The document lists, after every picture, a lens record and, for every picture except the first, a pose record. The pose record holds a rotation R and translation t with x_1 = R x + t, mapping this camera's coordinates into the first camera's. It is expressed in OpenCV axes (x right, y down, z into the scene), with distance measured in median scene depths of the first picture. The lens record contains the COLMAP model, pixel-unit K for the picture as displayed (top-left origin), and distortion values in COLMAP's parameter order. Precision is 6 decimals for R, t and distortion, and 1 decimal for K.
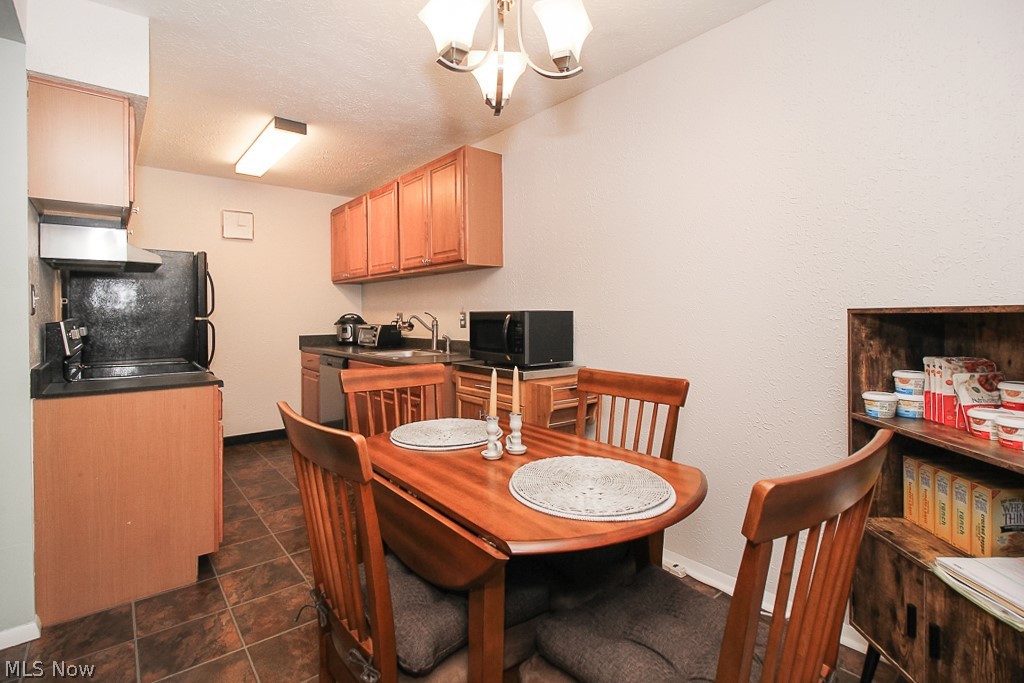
lens RADIAL K [[495.5, 0, 518.6], [0, 495.5, 316.8], [0, 0, 1]] dist [0.020279, -0.003944]
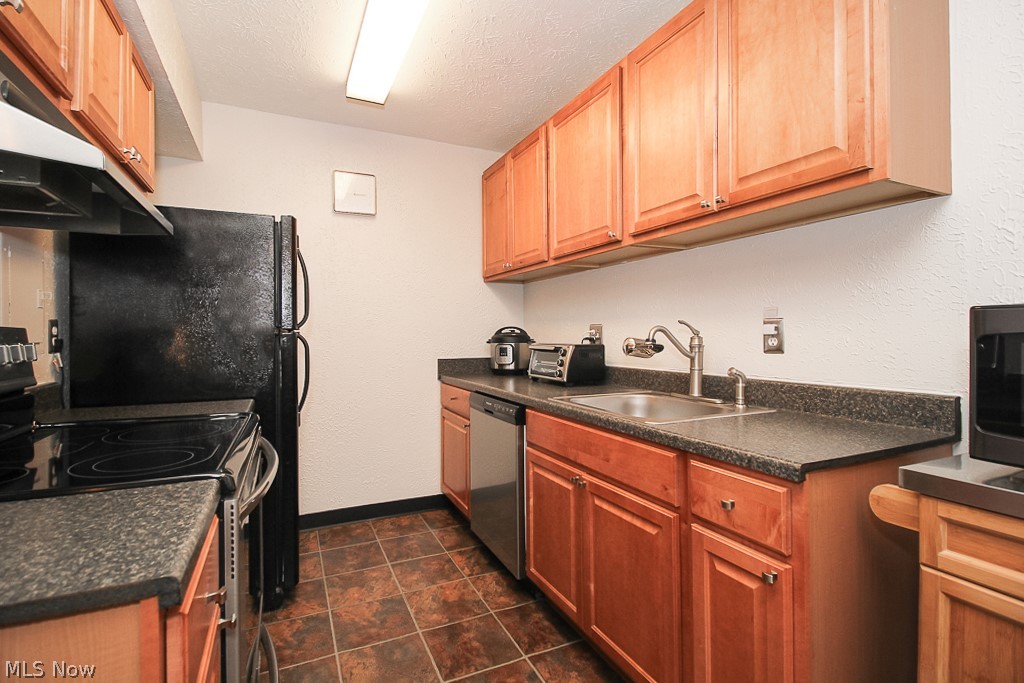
lens RADIAL K [[495.5, 0, 504.5], [0, 495.5, 329.5], [0, 0, 1]] dist [0.020279, -0.003944]
pose [[0.964870, 0.000784, -0.262727, -0.207281], [-0.003698, 0.999937, -0.010594, 0.005621], [0.262702, 0.011194, 0.964812, 0.438686]]
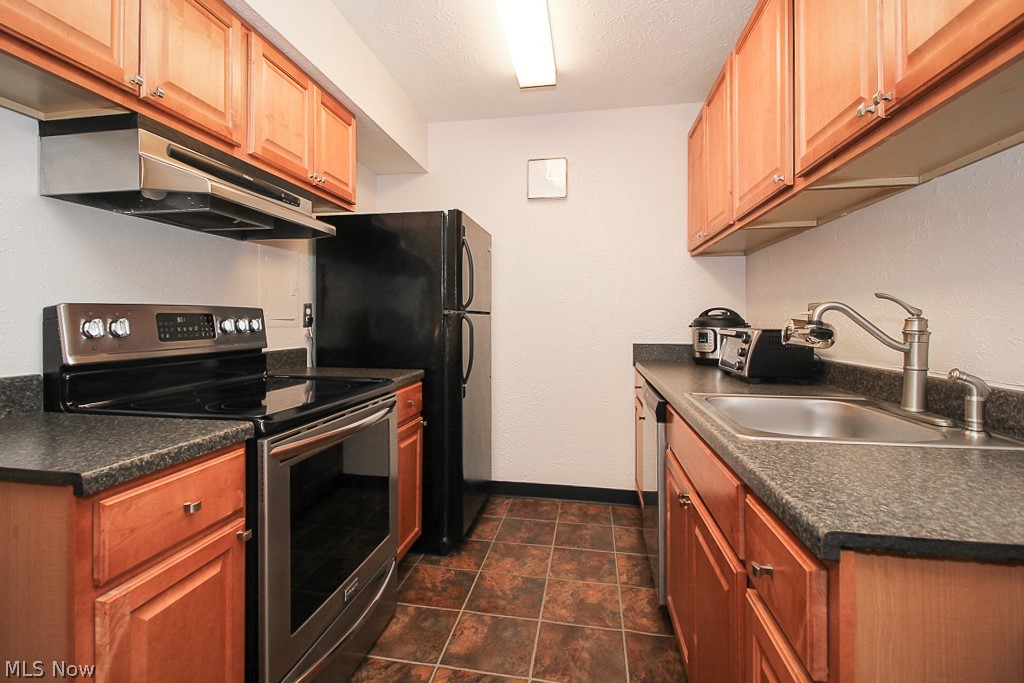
lens RADIAL K [[495.5, 0, 489.9], [0, 495.5, 316.4], [0, 0, 1]] dist [0.020279, -0.003944]
pose [[0.628744, 0.003956, -0.777602, -0.084593], [-0.010526, 0.999939, -0.003424, 0.009425], [0.777541, 0.010338, 0.628747, 0.546999]]
